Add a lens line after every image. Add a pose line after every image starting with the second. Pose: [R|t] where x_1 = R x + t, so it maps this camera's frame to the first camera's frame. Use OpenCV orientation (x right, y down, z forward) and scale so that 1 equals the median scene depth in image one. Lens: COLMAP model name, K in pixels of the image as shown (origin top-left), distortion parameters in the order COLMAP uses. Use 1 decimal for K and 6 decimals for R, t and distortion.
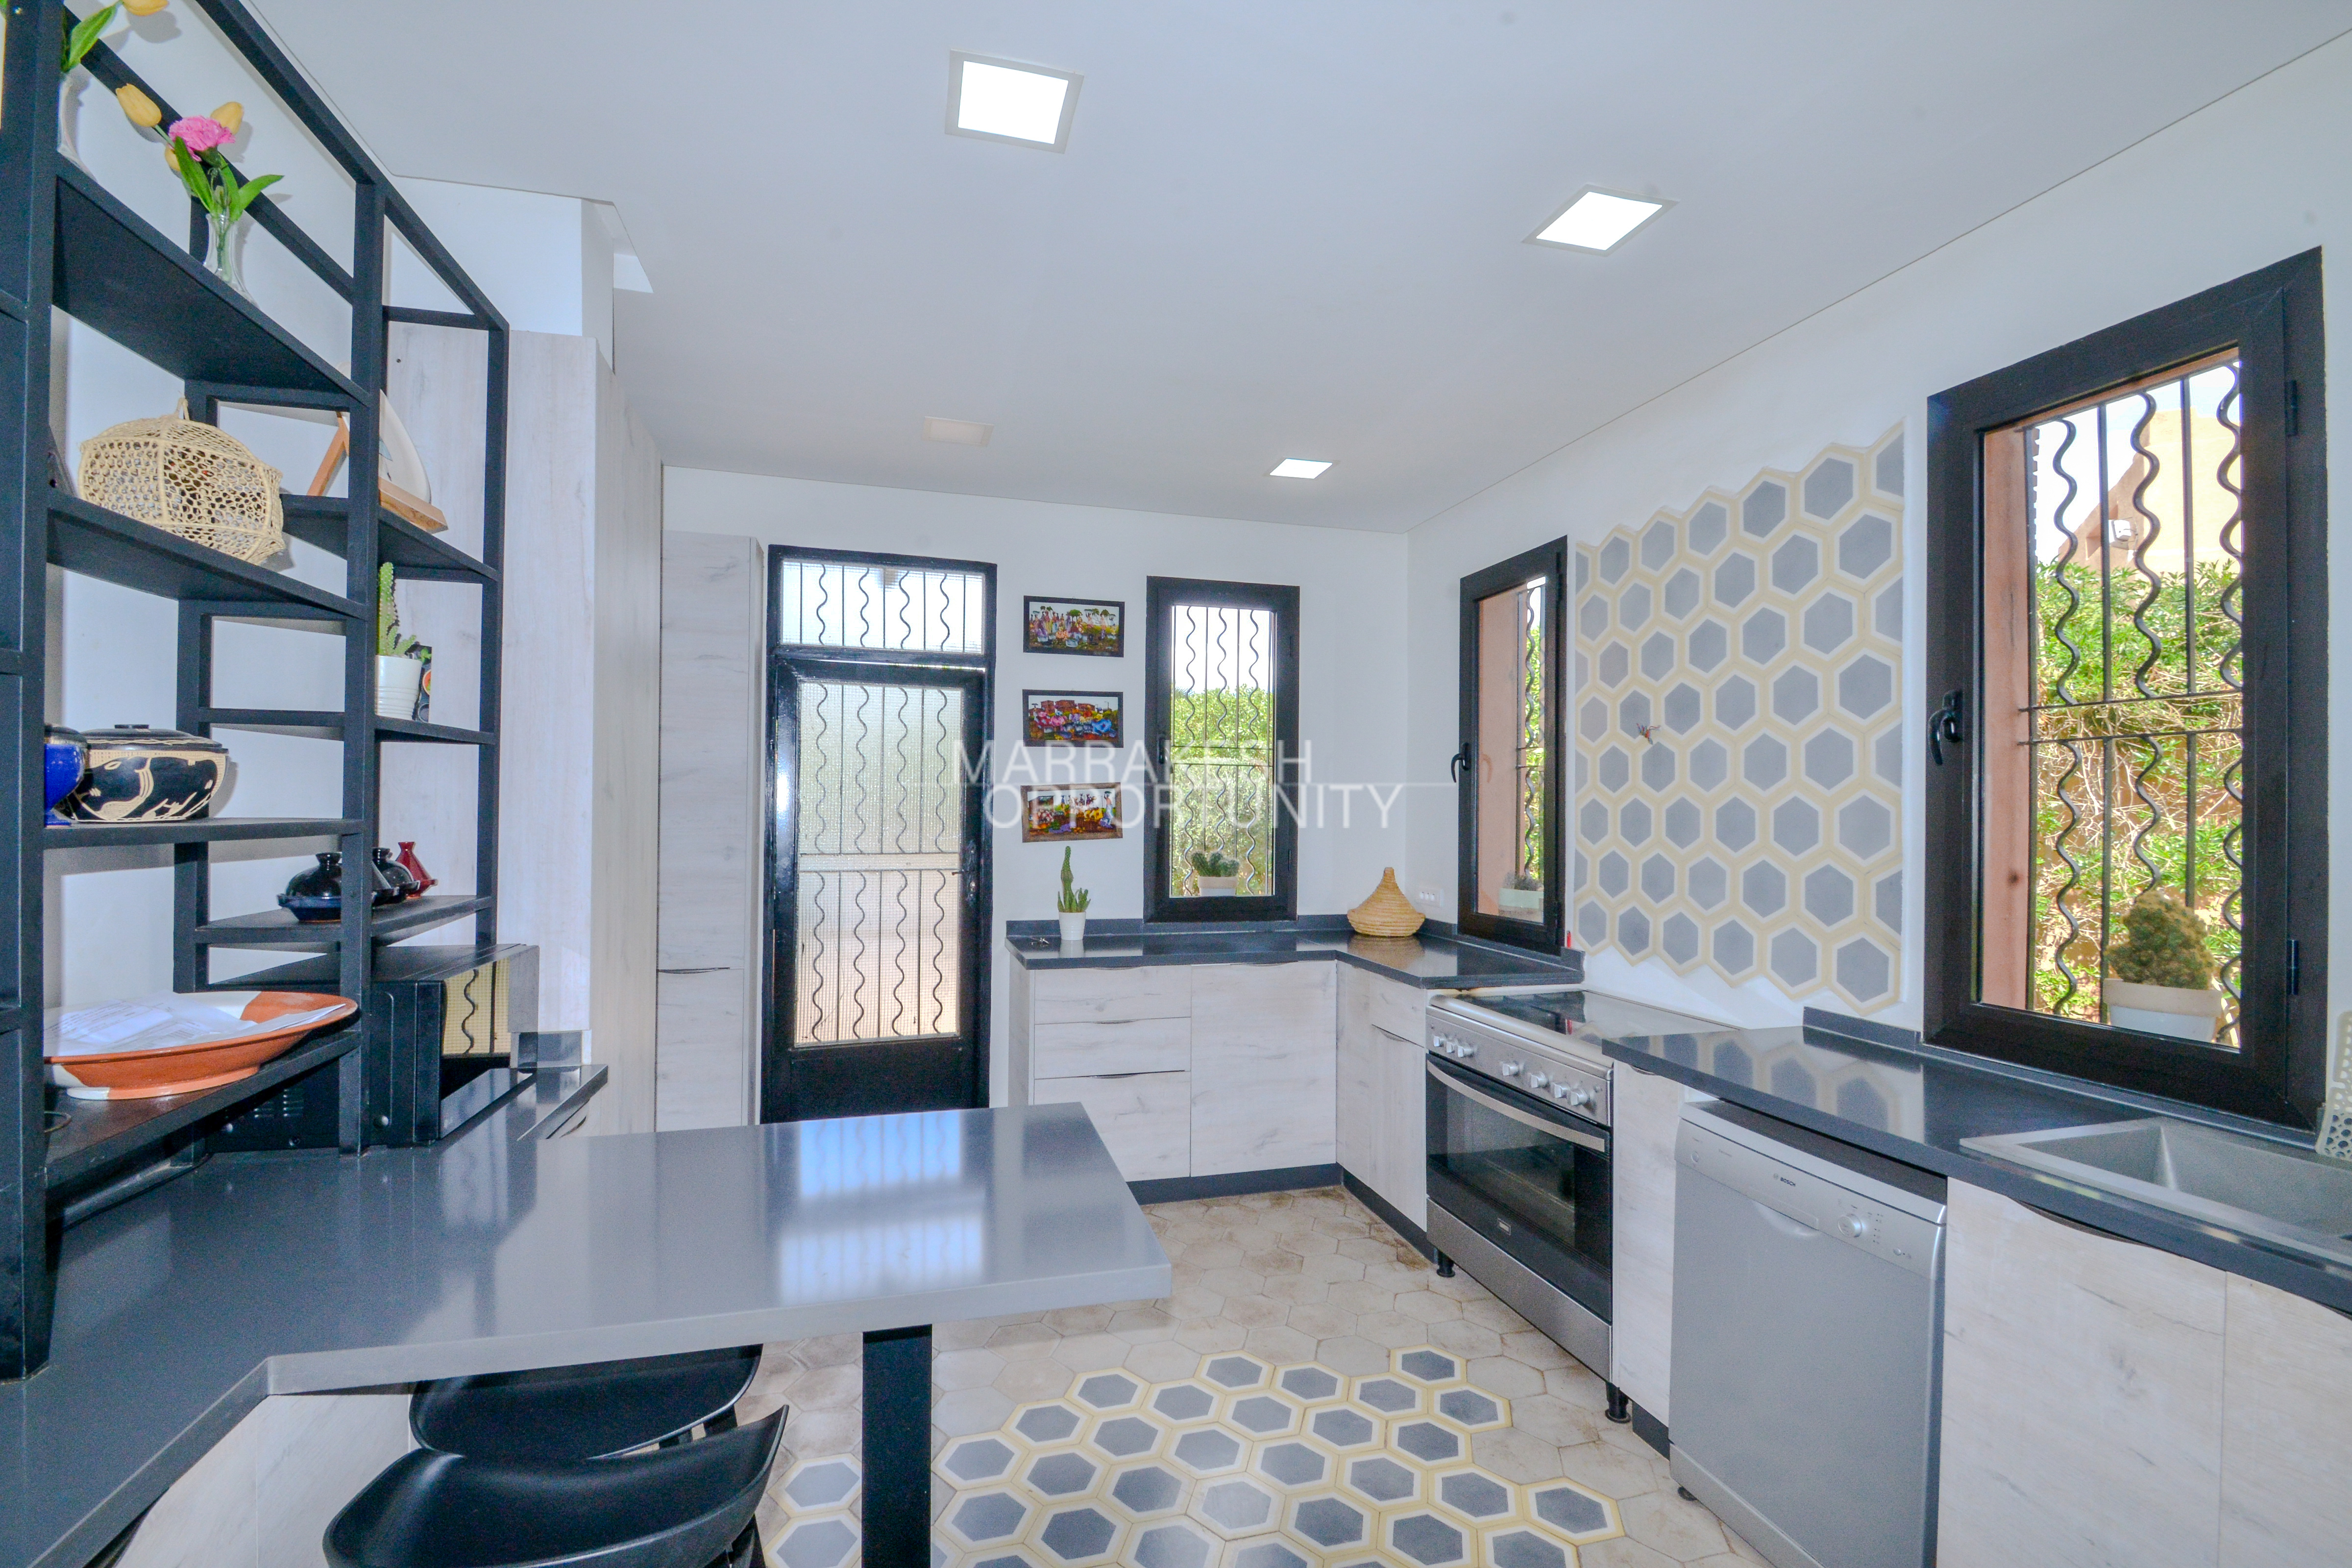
lens RADIAL K [[1043.3, 0, 1167.8], [0, 1043.3, 800.7], [0, 0, 1]] dist [0.020285, -0.001974]
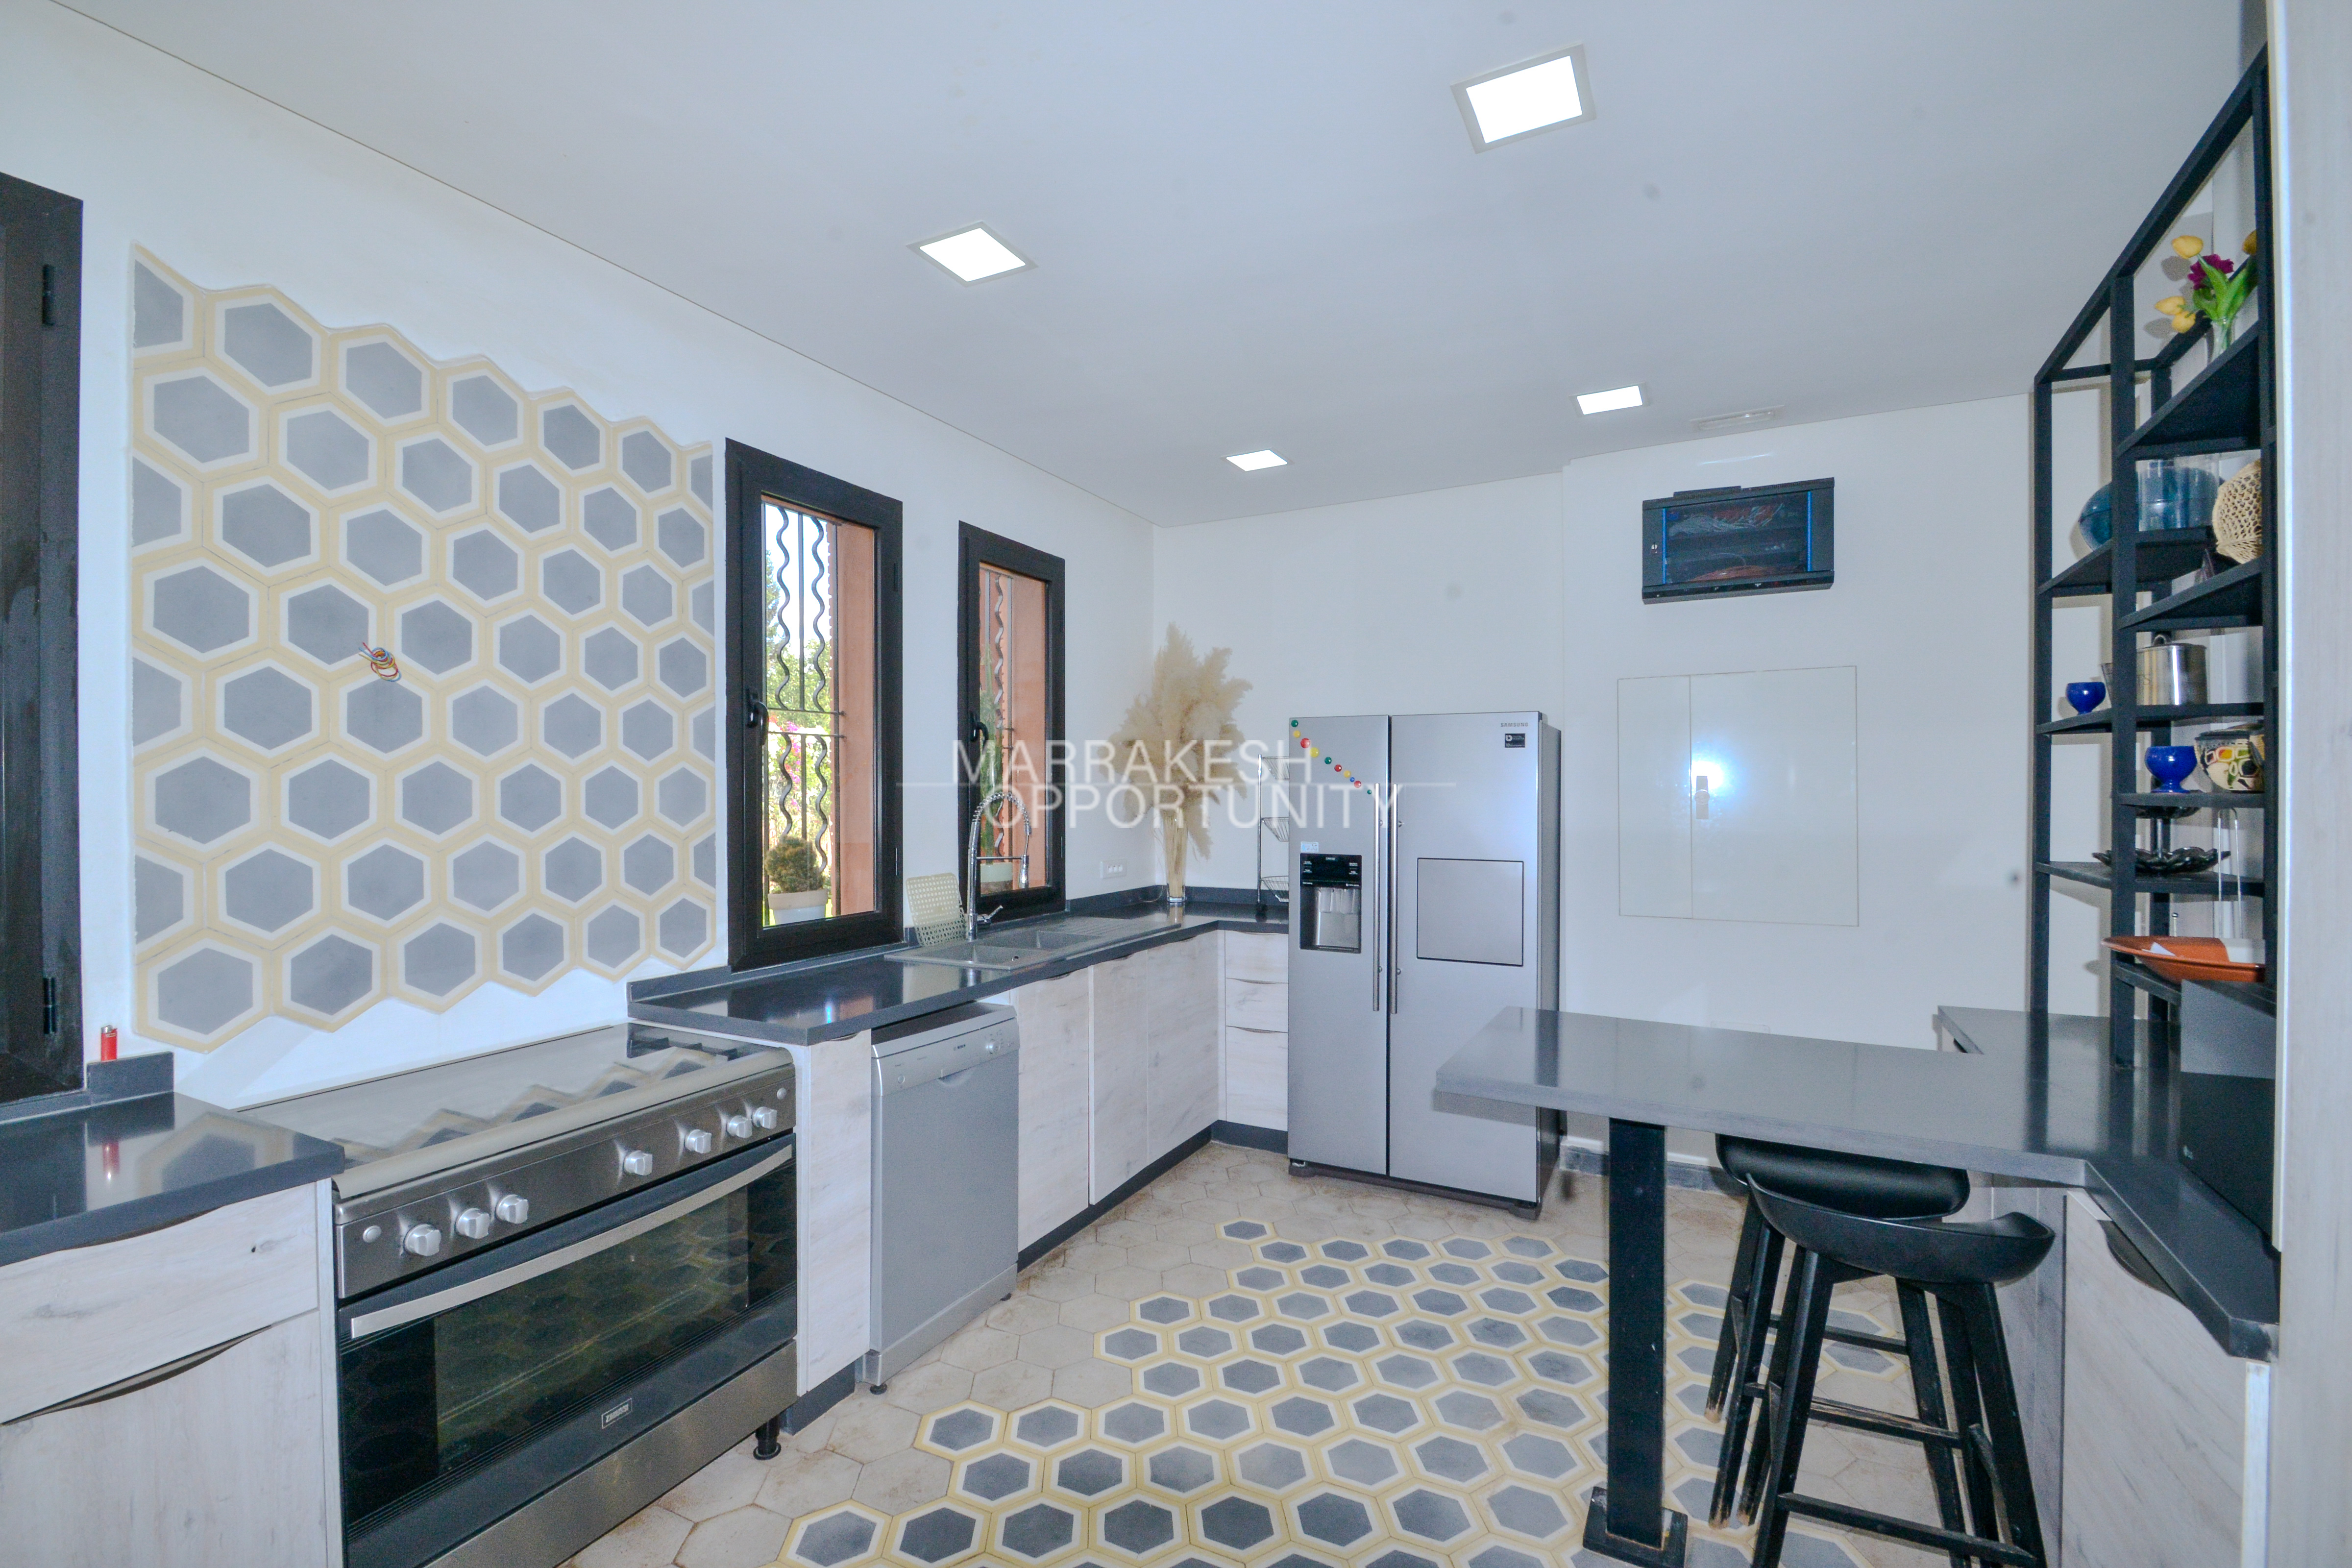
lens RADIAL K [[1043.3, 0, 1163.0], [0, 1043.3, 788.7], [0, 0, 1]] dist [0.020285, -0.001974]
pose [[-0.727047, -0.011016, 0.686499, -0.408992], [-0.014665, 0.999892, 0.000514, 0.008323], [-0.686431, -0.009694, -0.727131, 1.340636]]
